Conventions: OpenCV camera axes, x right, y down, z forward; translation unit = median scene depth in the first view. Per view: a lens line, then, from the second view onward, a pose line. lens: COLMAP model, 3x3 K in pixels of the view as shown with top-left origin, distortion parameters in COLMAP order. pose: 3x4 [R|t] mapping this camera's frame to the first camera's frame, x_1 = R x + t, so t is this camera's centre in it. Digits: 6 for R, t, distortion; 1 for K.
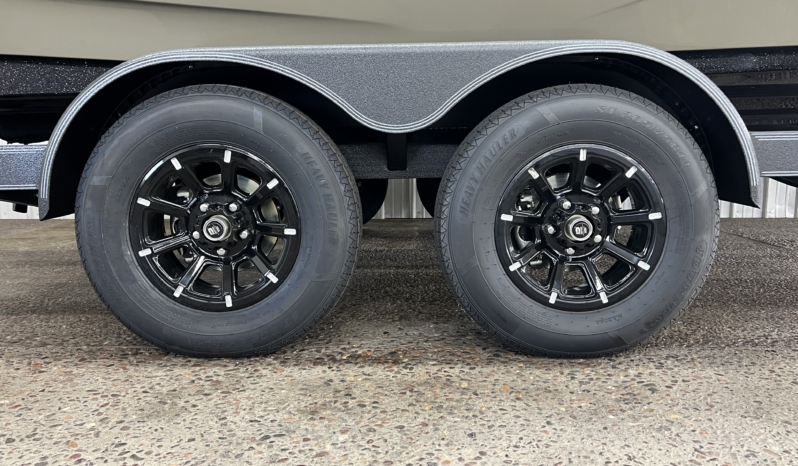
lens RADIAL K [[624.2, 0, 385.8], [0, 624.2, 228.6], [0, 0, 1]] dist [0.060332, -0.062109]
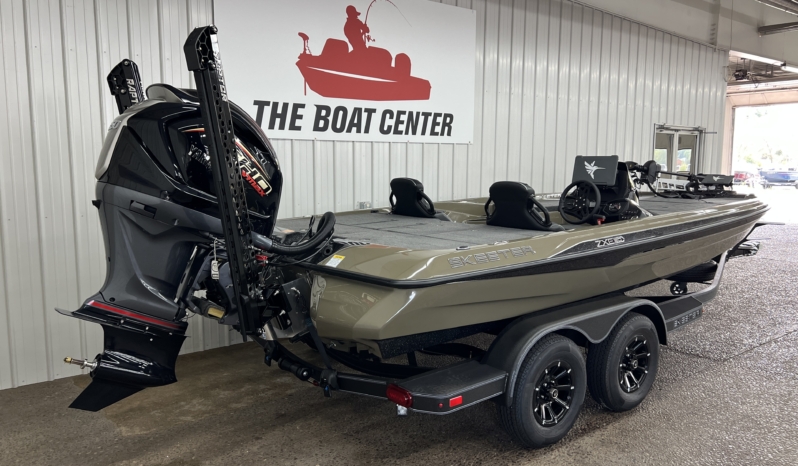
lens RADIAL K [[624.2, 0, 409.1], [0, 624.2, 243.1], [0, 0, 1]] dist [0.060332, -0.062109]
pose [[0.760604, -0.075731, 0.644784, -2.241534], [0.077593, 0.996658, 0.025529, -0.691967], [-0.644562, 0.030614, 0.763939, -0.540758]]
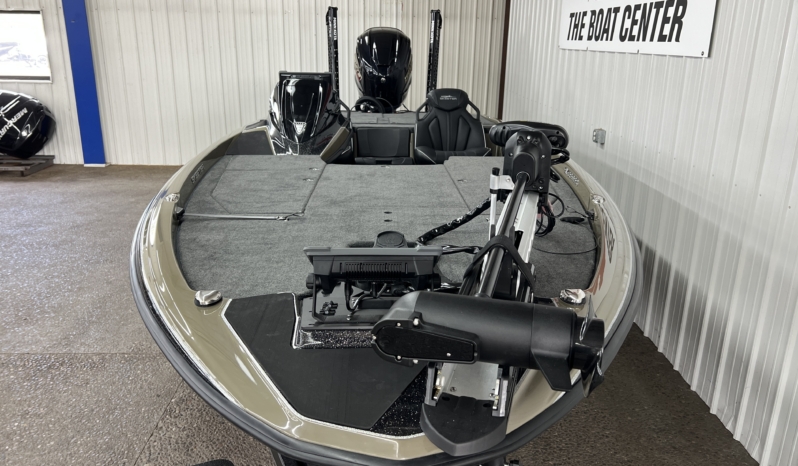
lens RADIAL K [[624.2, 0, 404.6], [0, 624.2, 230.9], [0, 0, 1]] dist [0.060332, -0.062109]
pose [[0.054334, 0.302506, -0.951598, 3.817305], [-0.152174, 0.944382, 0.291523, -1.212083], [0.986859, 0.128969, 0.097346, 1.621376]]
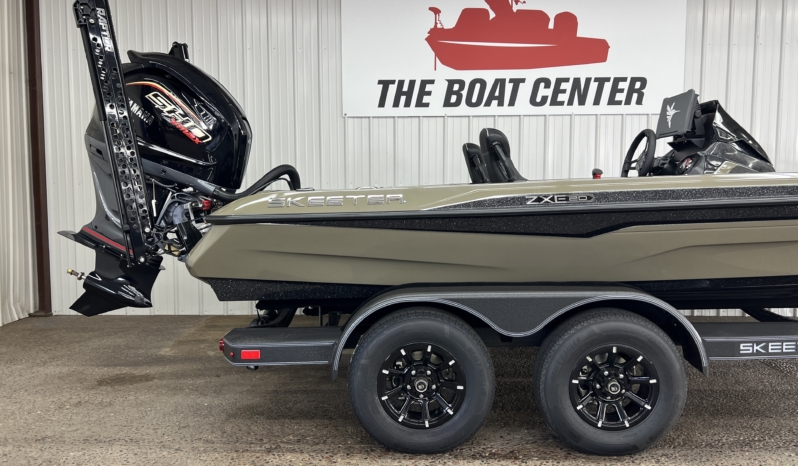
lens RADIAL K [[624.2, 0, 393.5], [0, 624.2, 234.5], [0, 0, 1]] dist [0.060332, -0.062109]
pose [[0.999983, 0.004762, -0.003336, -0.348373], [-0.004940, 0.998456, -0.055335, -0.348745], [0.003067, 0.055350, 0.998462, -0.918014]]
